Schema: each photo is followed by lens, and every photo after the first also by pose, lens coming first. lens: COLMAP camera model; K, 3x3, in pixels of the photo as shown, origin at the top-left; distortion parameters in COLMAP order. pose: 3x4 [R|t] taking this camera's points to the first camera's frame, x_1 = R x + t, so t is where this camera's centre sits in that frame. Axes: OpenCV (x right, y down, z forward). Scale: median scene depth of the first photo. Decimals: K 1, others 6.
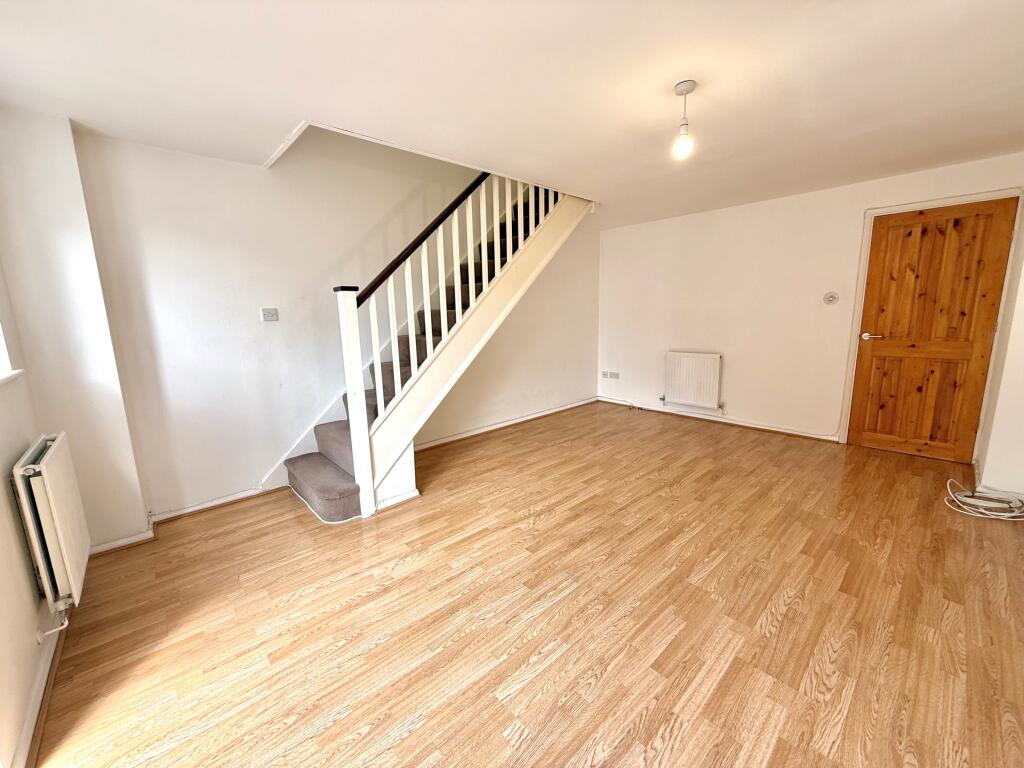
lens RADIAL K [[410.6, 0, 513.1], [0, 410.6, 385.7], [0, 0, 1]] dist [-0.000155, 0.000238]
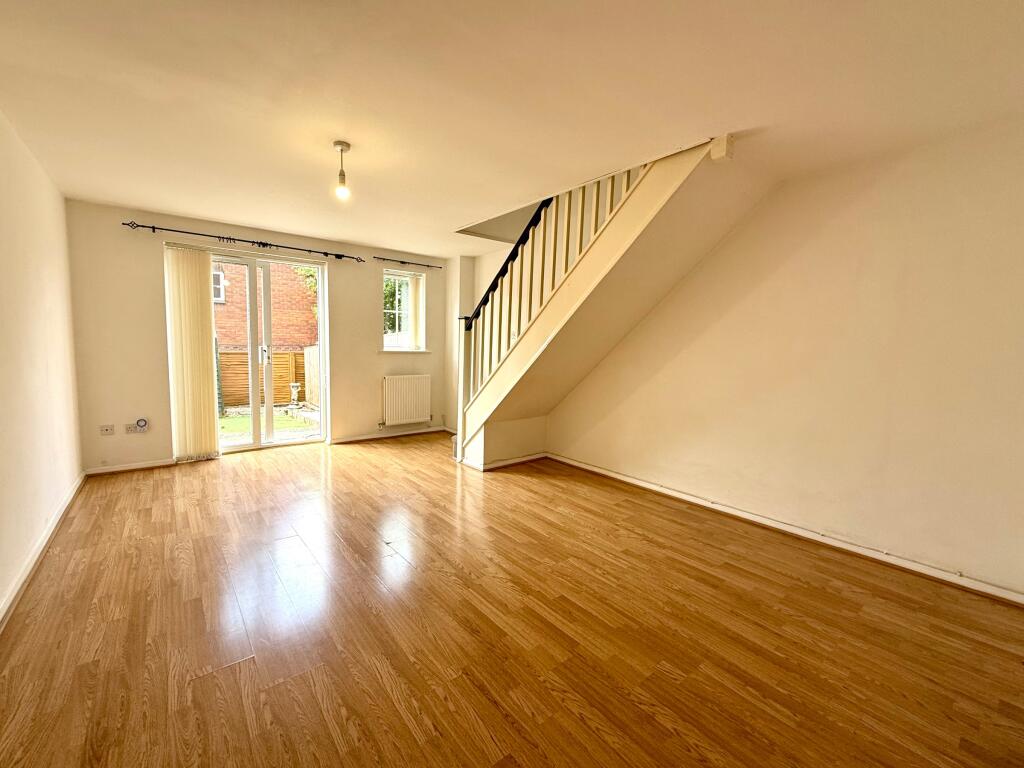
lens RADIAL K [[410.6, 0, 482.7], [0, 410.6, 385.5], [0, 0, 1]] dist [-0.000155, 0.000238]
pose [[-0.091072, 0.122939, -0.988227, 0.916008], [-0.200739, 0.969714, 0.139136, -0.160890], [0.975402, 0.211047, -0.063635, 0.895976]]
